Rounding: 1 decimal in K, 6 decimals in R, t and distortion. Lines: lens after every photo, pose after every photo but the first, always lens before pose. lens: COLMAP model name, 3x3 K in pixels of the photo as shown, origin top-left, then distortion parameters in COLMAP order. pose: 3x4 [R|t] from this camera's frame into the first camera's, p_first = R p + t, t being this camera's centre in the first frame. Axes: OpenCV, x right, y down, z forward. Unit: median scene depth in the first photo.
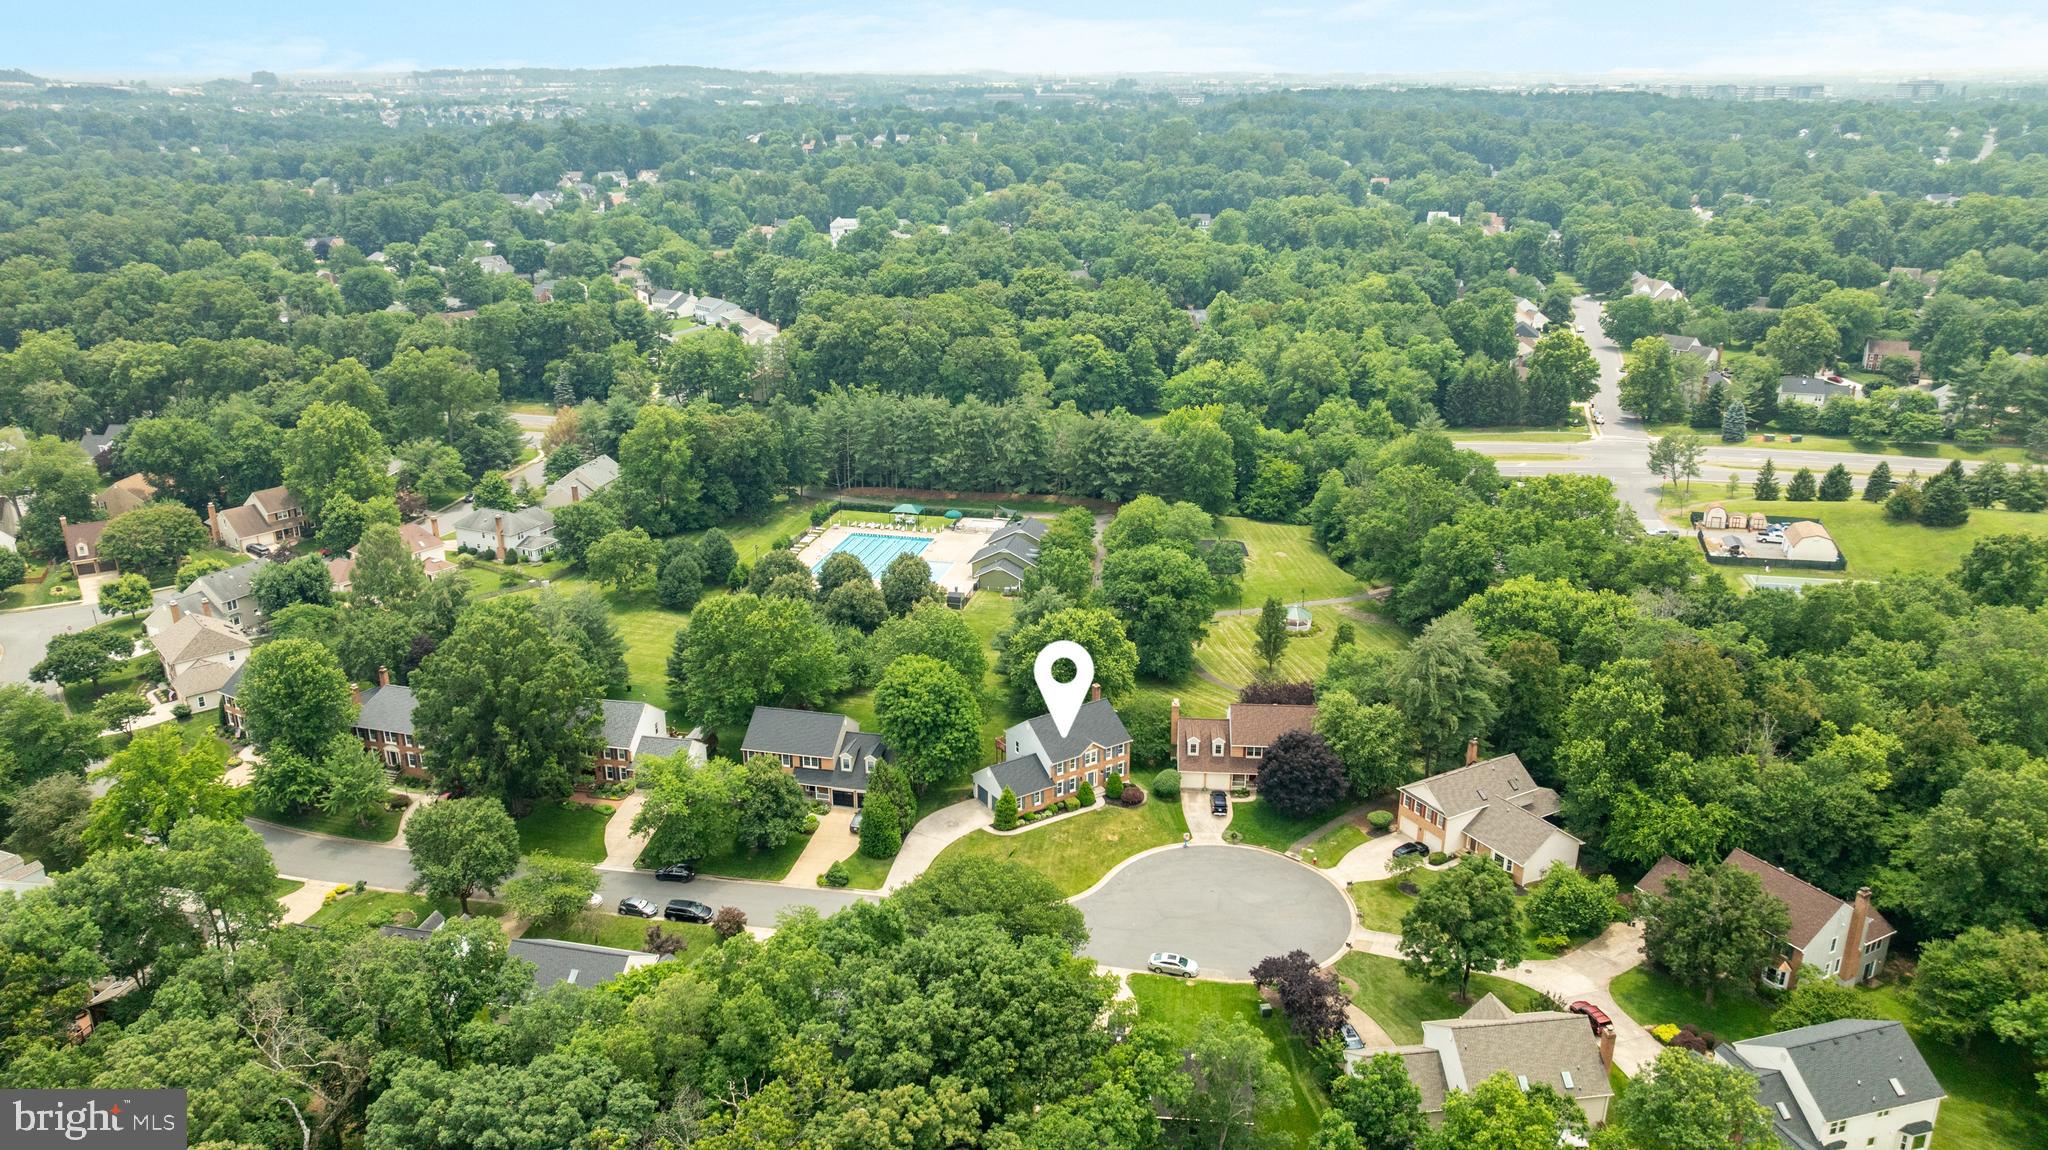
lens RADIAL K [[1508.8, 0, 1025.5], [0, 1508.8, 572.2], [0, 0, 1]] dist [-0.021657, -0.009570]
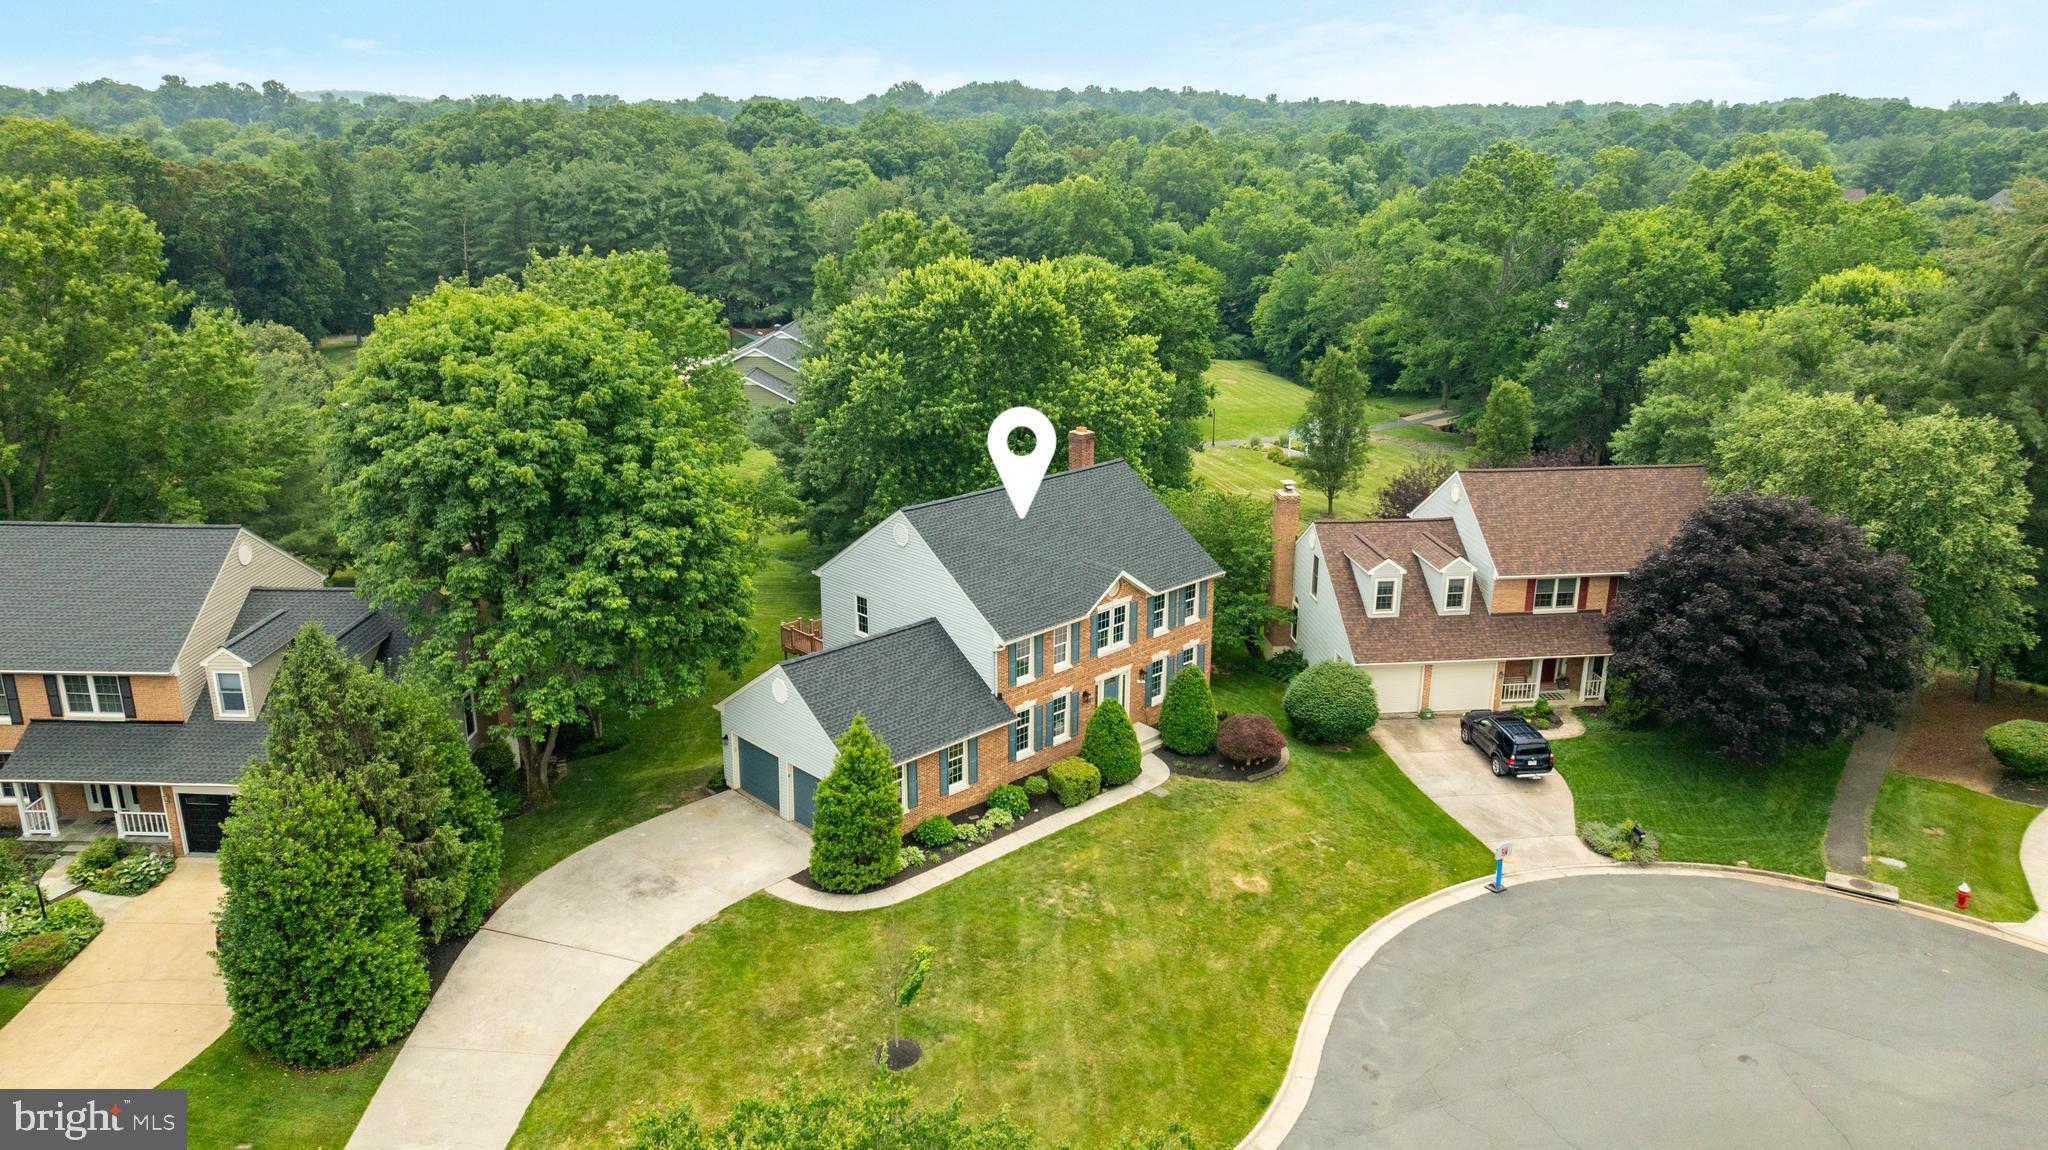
lens RADIAL K [[1508.8, 0, 1030.3], [0, 1508.8, 577.9], [0, 0, 1]] dist [-0.021657, -0.009570]
pose [[0.982279, -0.054377, 0.179364, -0.027257], [0.059691, 0.997920, -0.024357, 0.121862], [-0.177666, 0.034632, 0.983481, 0.716788]]
